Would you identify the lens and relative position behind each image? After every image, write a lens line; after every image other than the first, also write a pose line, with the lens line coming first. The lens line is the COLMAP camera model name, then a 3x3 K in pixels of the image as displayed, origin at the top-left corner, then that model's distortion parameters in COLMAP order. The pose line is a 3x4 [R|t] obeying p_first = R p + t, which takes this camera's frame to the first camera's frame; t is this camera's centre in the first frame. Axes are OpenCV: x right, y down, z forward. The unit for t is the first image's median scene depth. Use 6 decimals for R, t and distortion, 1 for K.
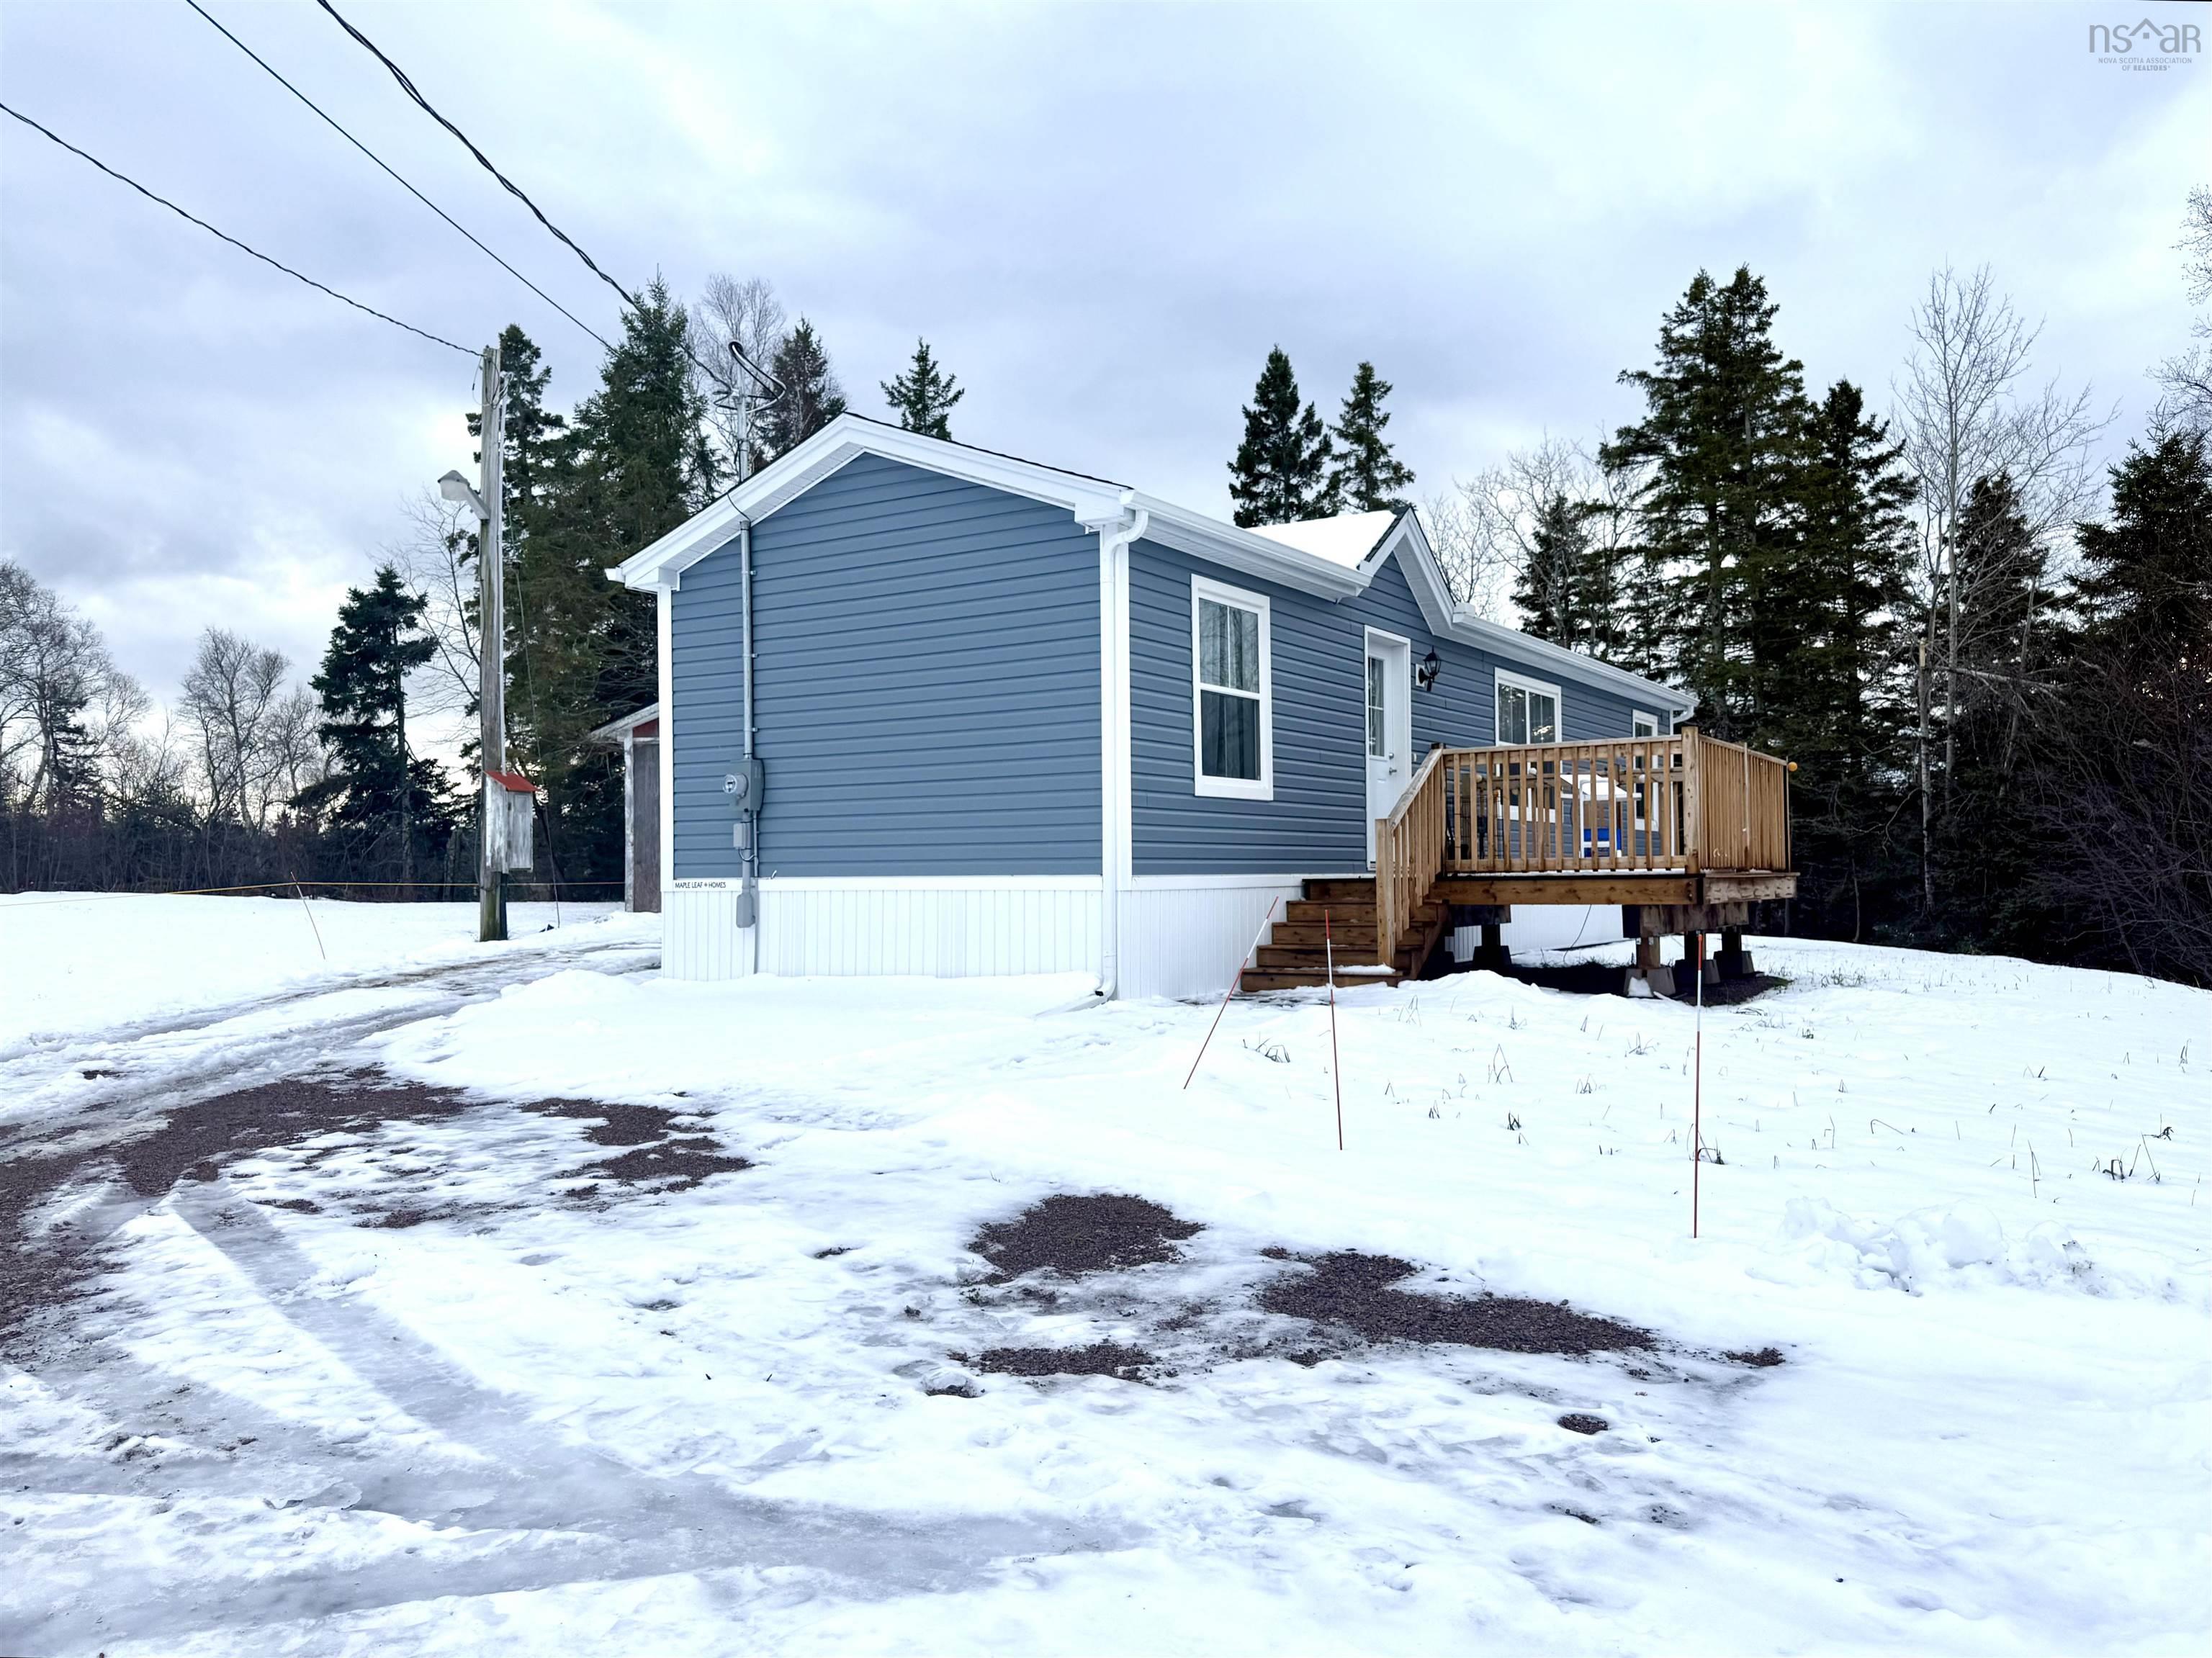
lens RADIAL K [[1595.9, 0, 1128.3], [0, 1595.9, 841.5], [0, 0, 1]] dist [0.090269, -0.109036]
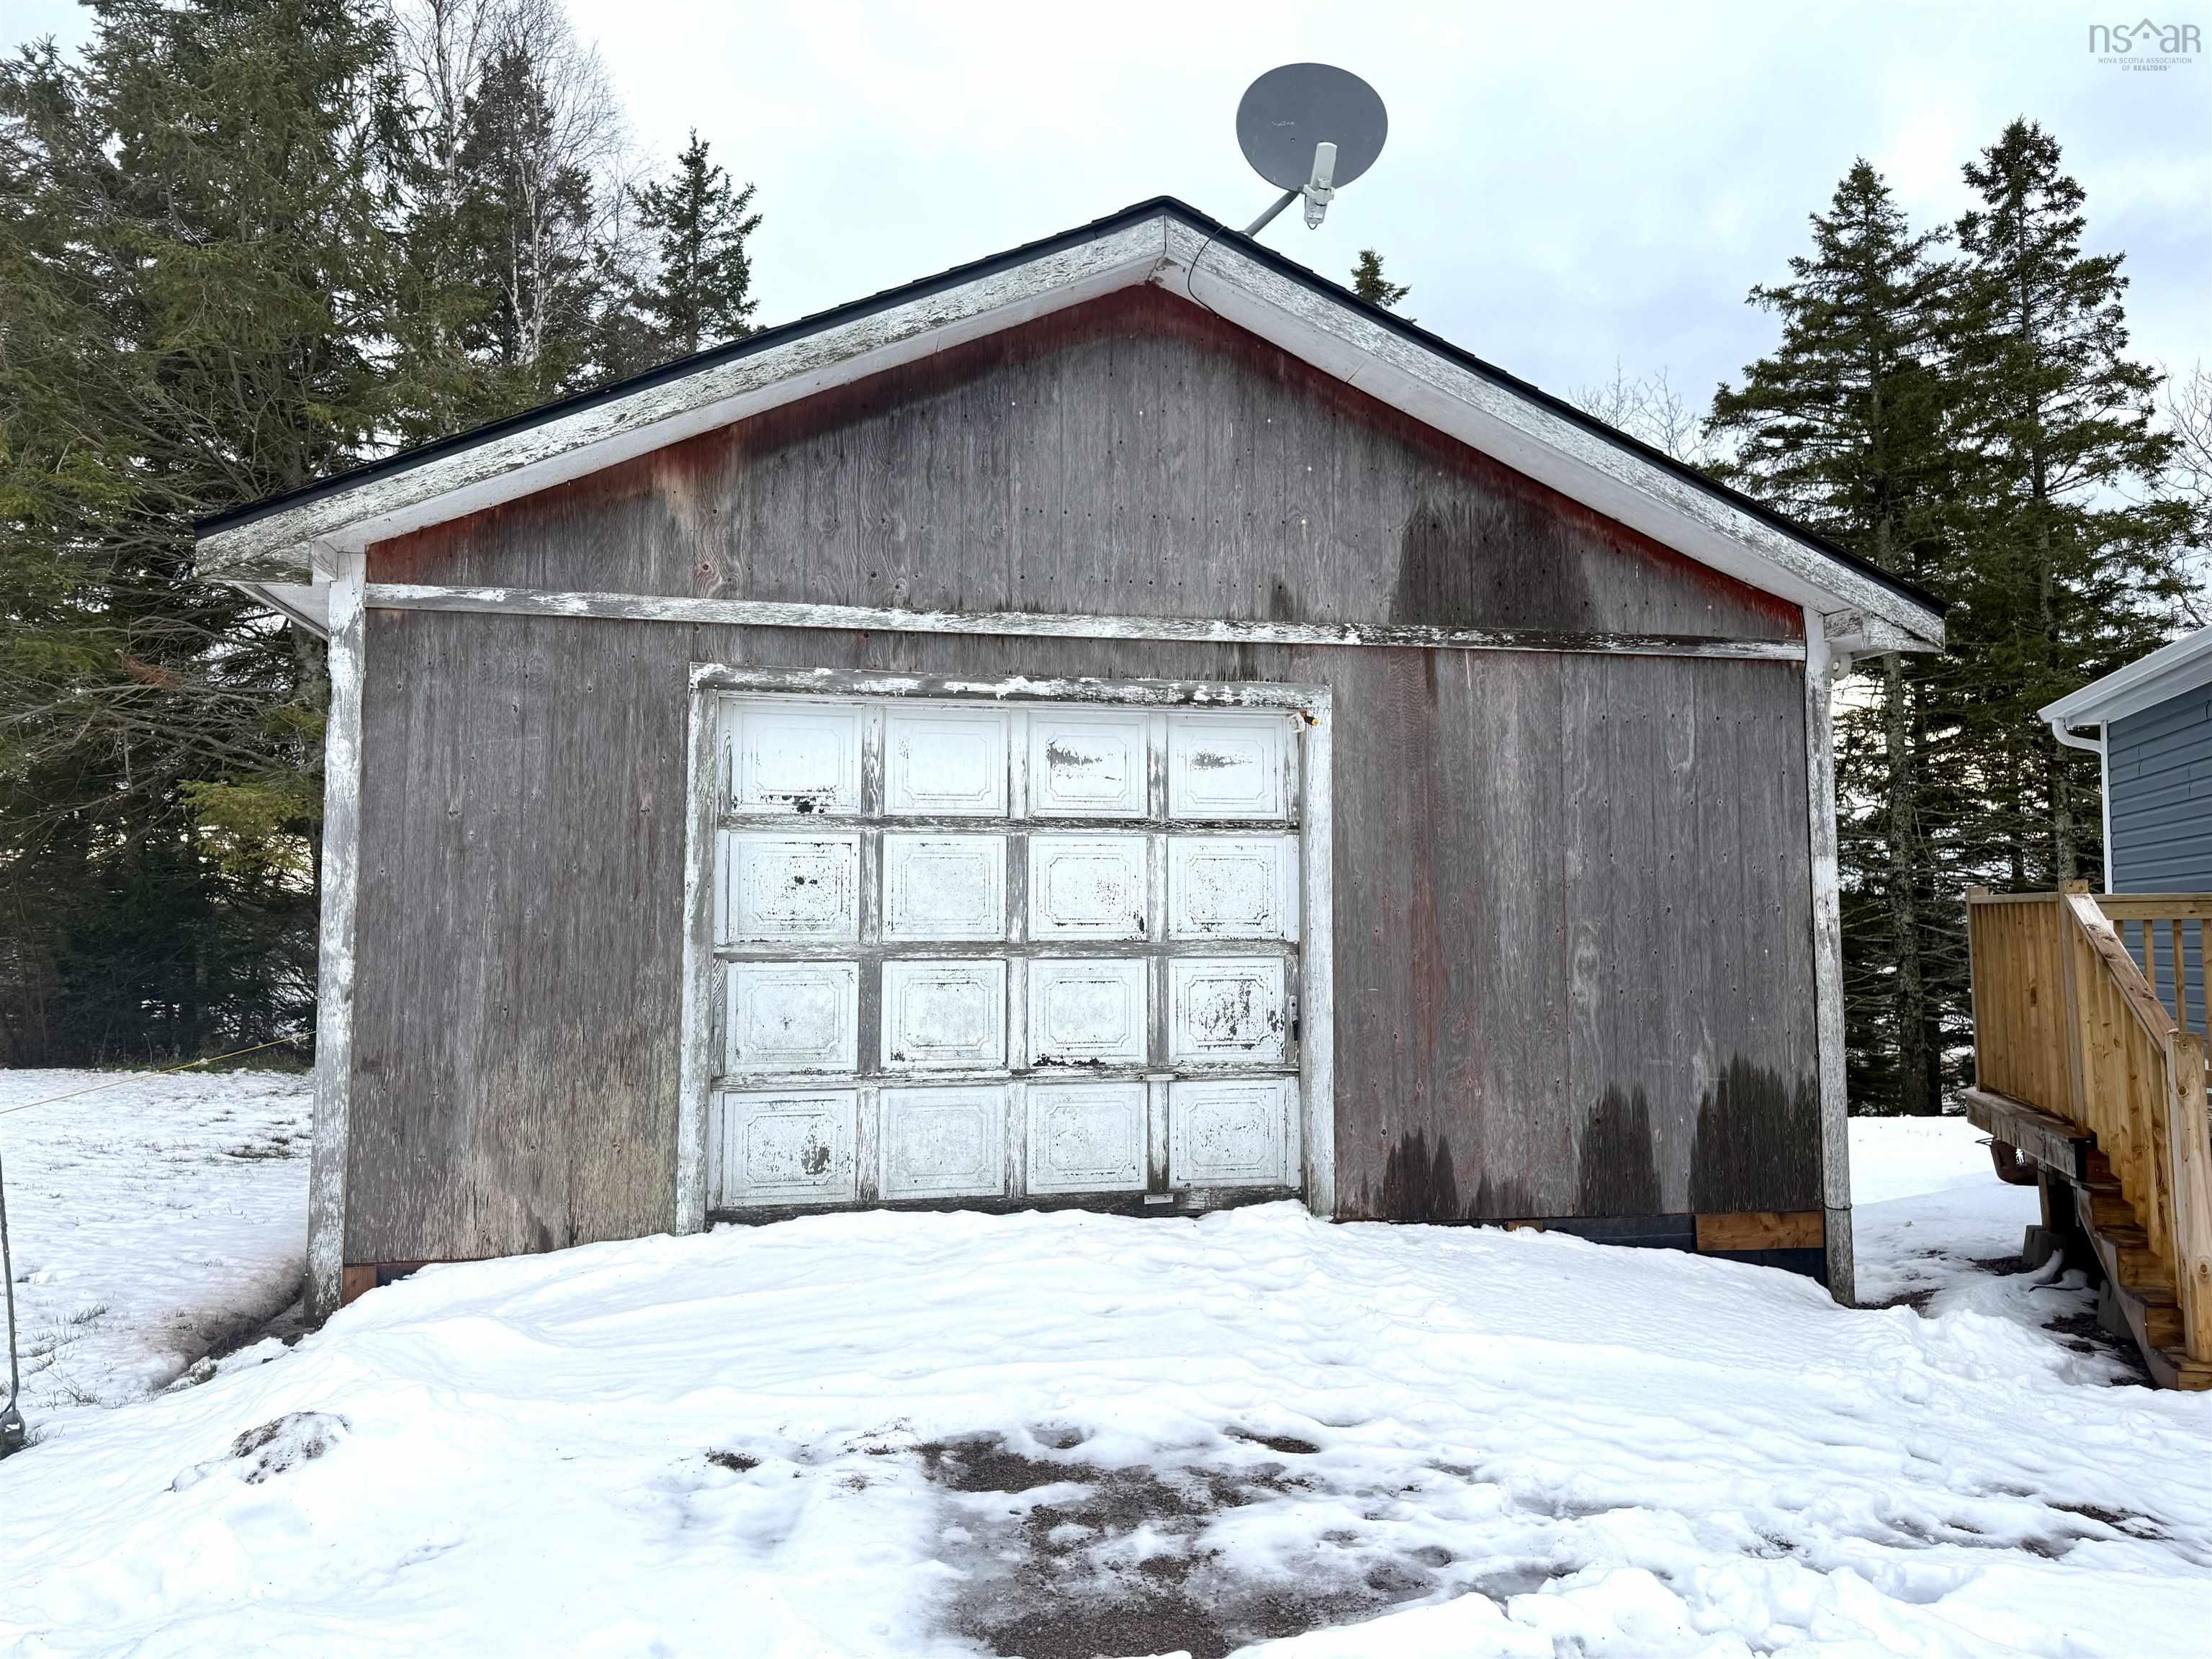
lens RADIAL K [[1545.7, 0, 1116.1], [0, 1545.7, 838.0], [0, 0, 1]] dist [0.133140, -0.212092]
pose [[0.959663, 0.028667, 0.279688, -0.169080], [-0.015425, 0.998658, -0.049433, -0.008030], [-0.280730, 0.043124, 0.958817, 0.465974]]
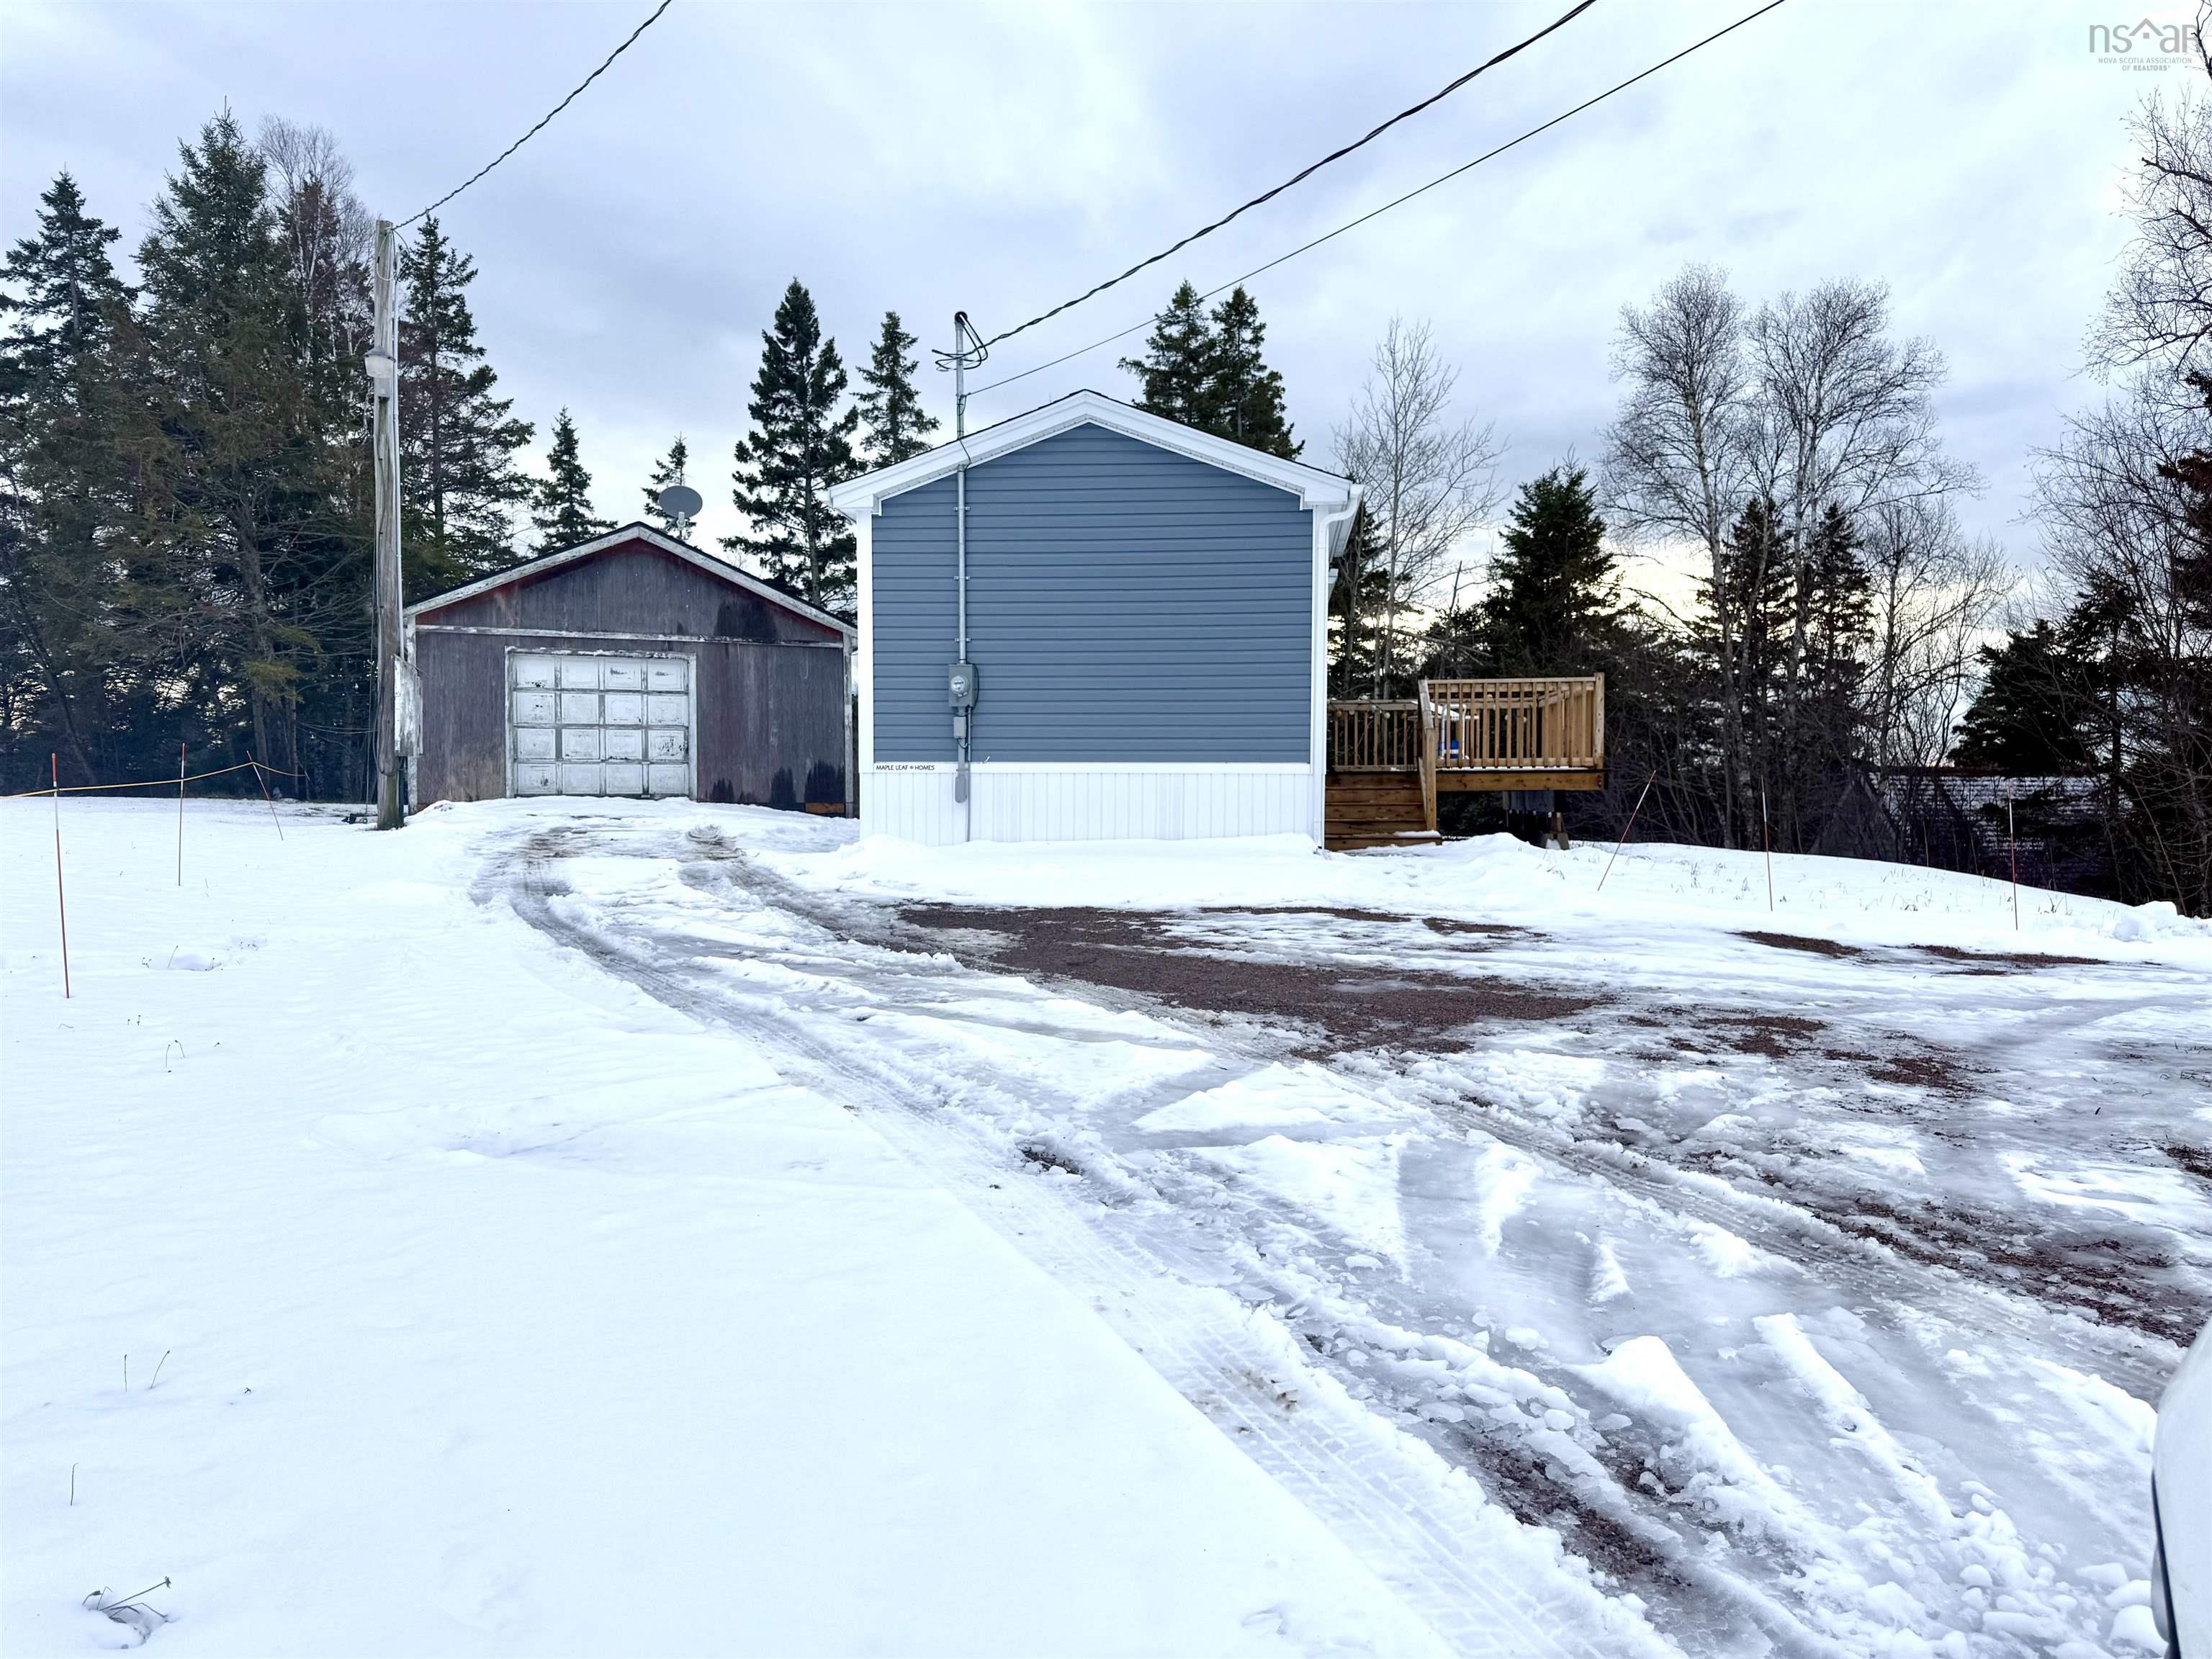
lens RADIAL K [[1545.7, 0, 1116.1], [0, 1545.7, 838.0], [0, 0, 1]] dist [0.133140, -0.212092]
pose [[0.894290, -0.002319, 0.447482, -0.229759], [-0.020262, 0.998751, 0.045668, 0.008457], [-0.447029, -0.049907, 0.893126, -0.037287]]
